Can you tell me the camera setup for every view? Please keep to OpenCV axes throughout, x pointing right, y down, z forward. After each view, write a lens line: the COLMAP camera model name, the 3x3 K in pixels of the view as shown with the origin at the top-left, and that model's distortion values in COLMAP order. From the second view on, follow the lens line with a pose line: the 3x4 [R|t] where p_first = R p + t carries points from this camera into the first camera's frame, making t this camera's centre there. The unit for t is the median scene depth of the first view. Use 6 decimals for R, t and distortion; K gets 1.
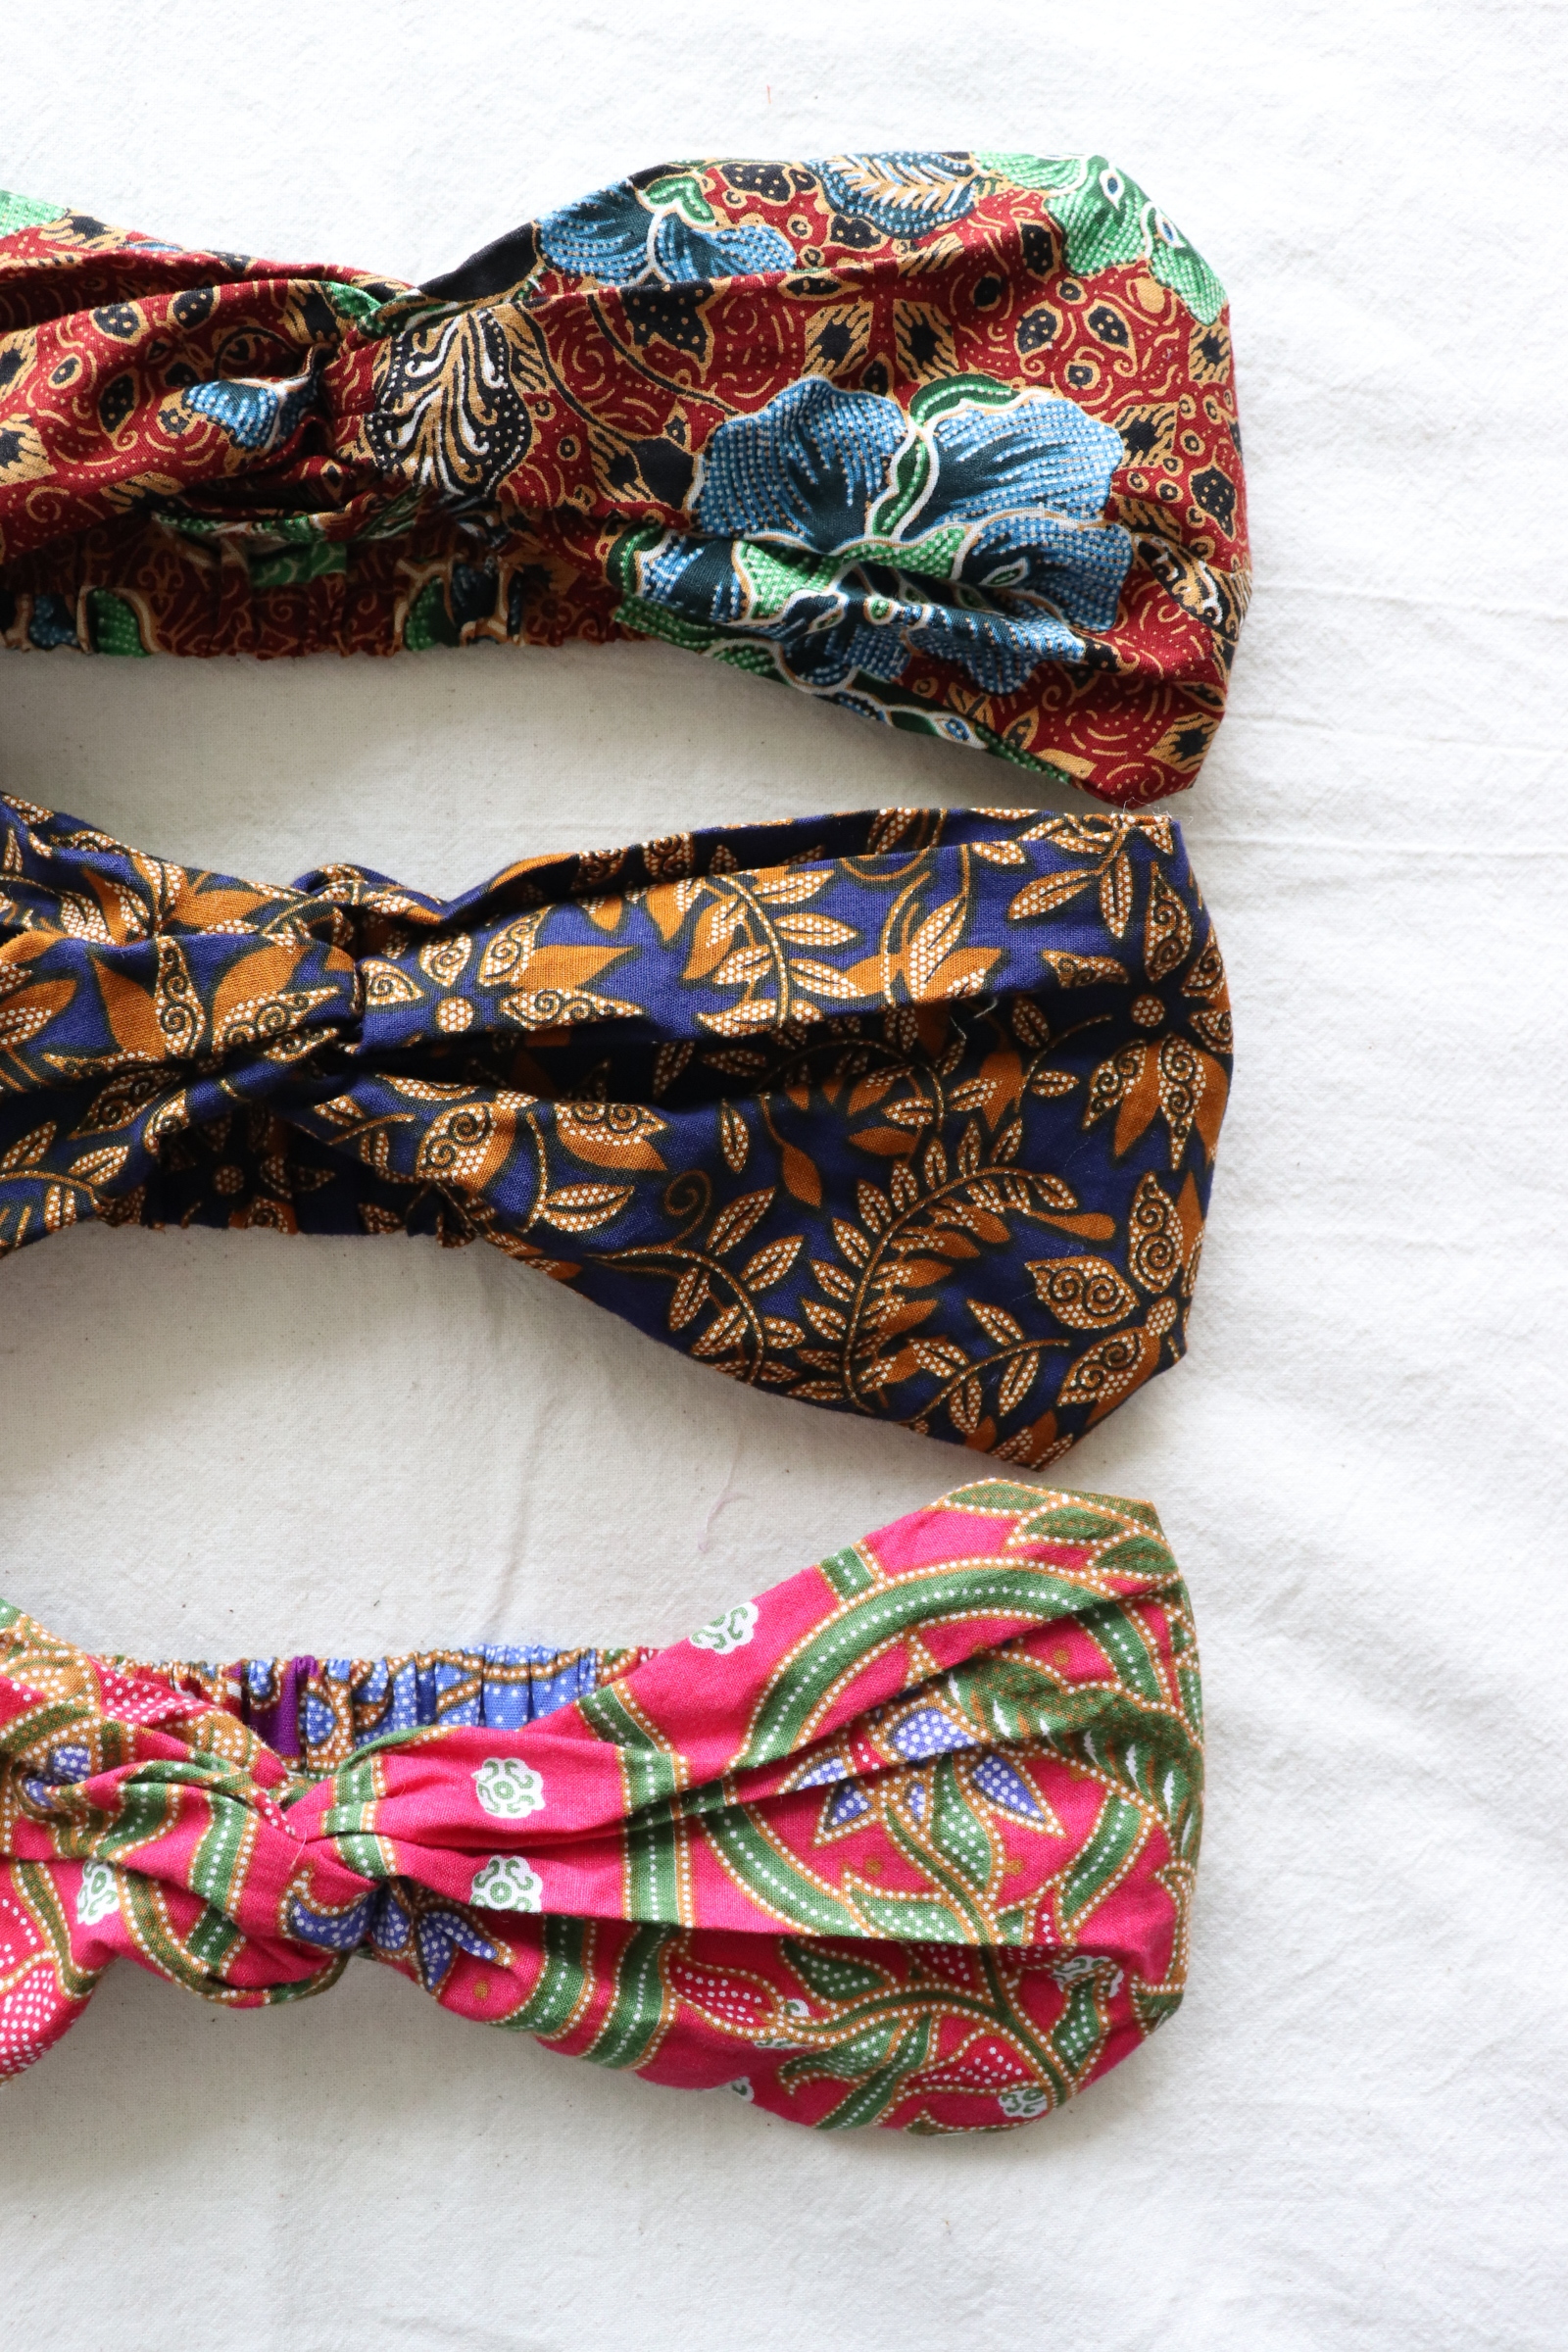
lens RADIAL K [[2032.6, 0, 746.1], [0, 2032.6, 1177.0], [0, 0, 1]] dist [-0.192629, 0.182358]
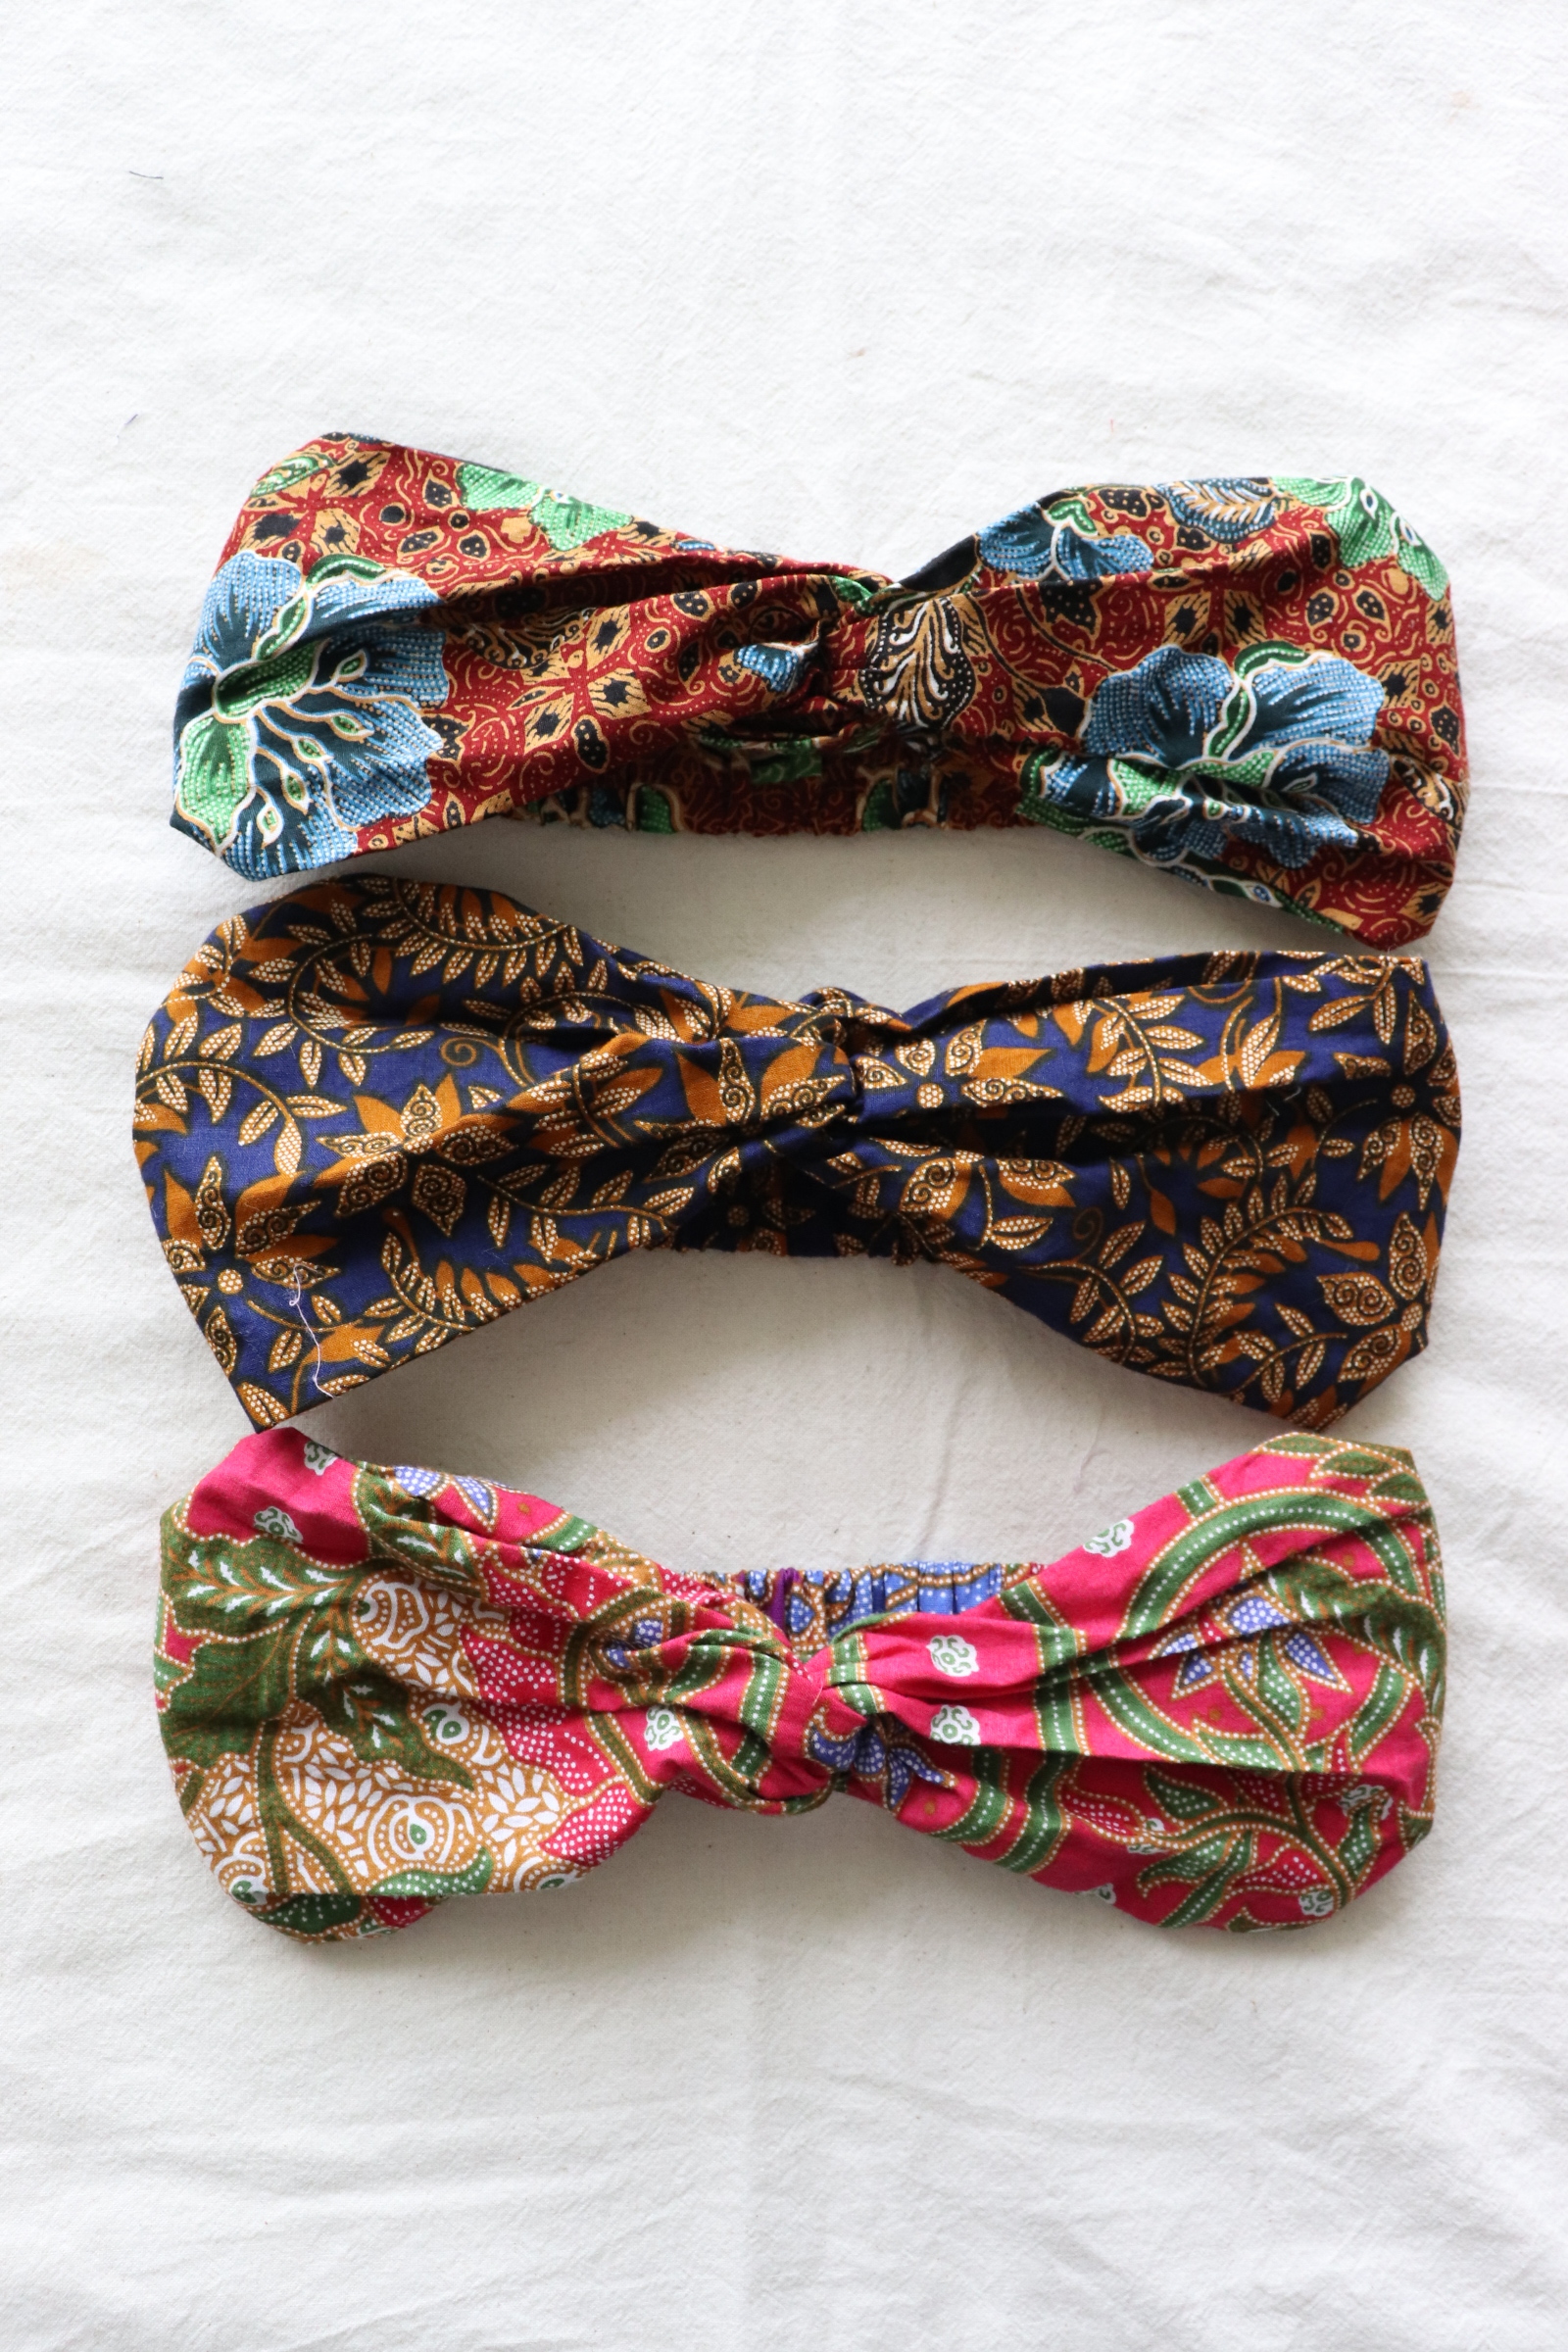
lens RADIAL K [[2015.3, 0, 784.3], [0, 2015.3, 1169.7], [0, 0, 1]] dist [-0.182452, 0.161276]
pose [[0.999779, 0.003564, -0.020706, -0.206222], [-0.004666, 0.998561, -0.053431, 0.045029], [0.020486, 0.053516, 0.998357, -0.387656]]
